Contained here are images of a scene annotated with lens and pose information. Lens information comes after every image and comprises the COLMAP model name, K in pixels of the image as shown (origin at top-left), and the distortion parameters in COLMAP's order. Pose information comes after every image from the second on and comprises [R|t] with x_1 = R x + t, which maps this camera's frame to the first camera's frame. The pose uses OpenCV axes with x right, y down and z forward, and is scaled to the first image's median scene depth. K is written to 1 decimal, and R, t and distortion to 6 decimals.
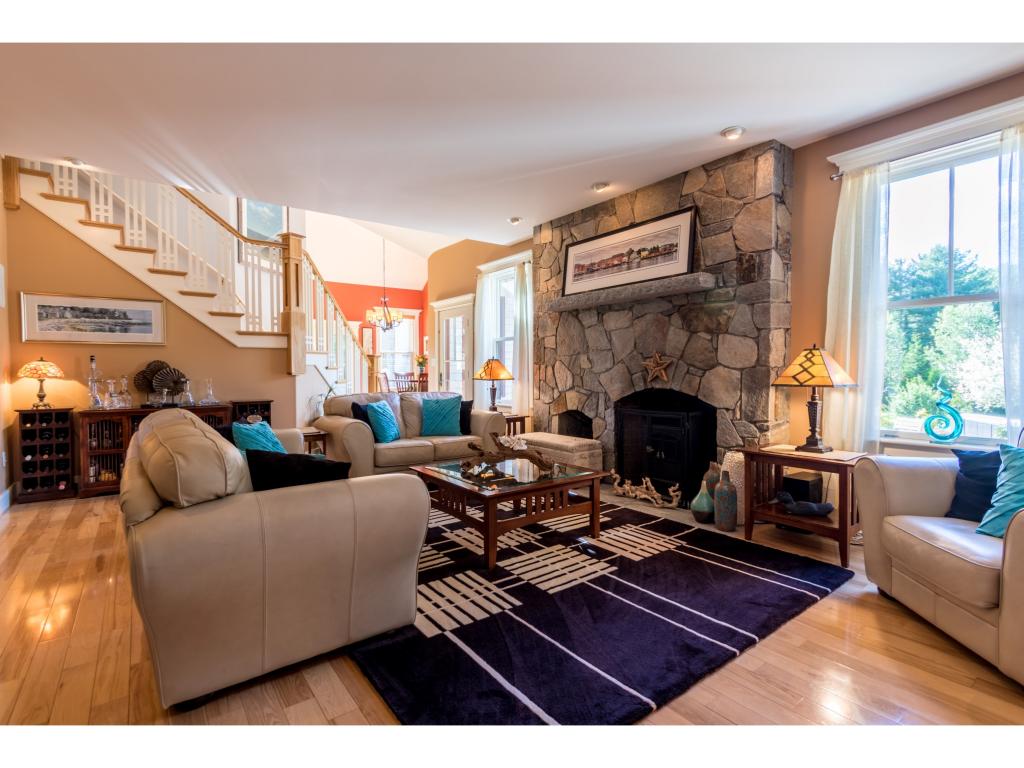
lens RADIAL K [[485.2, 0, 505.2], [0, 485.2, 385.9], [0, 0, 1]] dist [-0.000159, 0.000104]
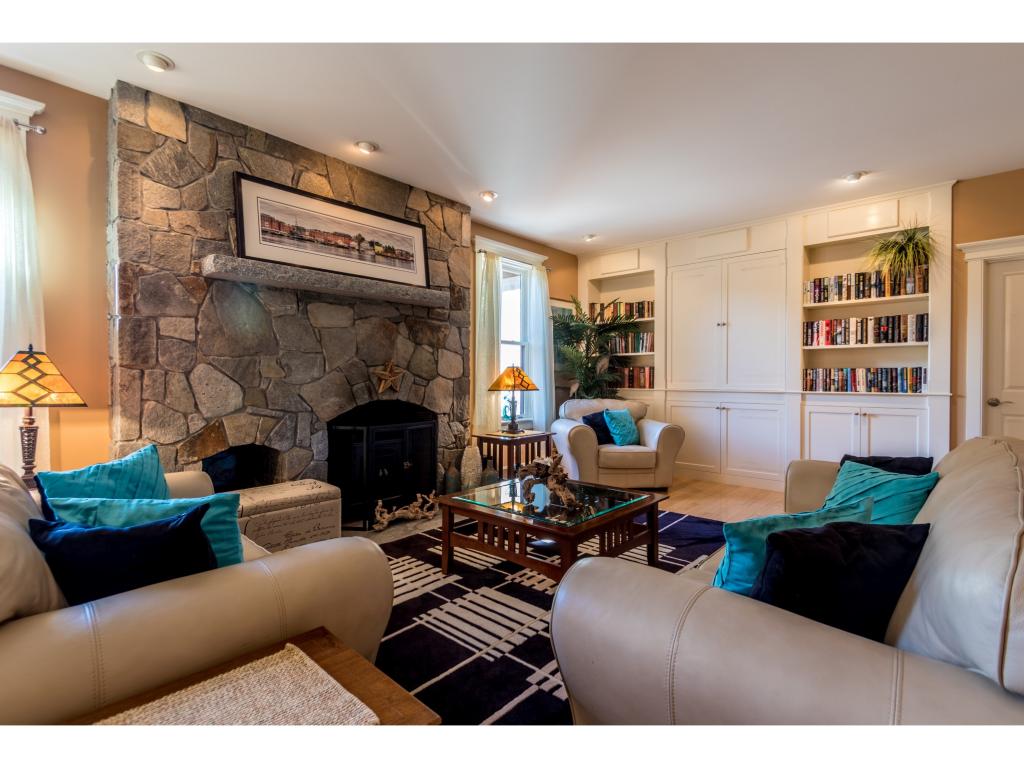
lens RADIAL K [[485.2, 0, 505.1], [0, 485.2, 382.5], [0, 0, 1]] dist [-0.000159, 0.000104]
pose [[-0.181947, -0.002978, 0.983304, -0.638515], [0.032732, 0.999423, 0.009083, -0.029640], [-0.982763, 0.033838, -0.181745, 0.959443]]
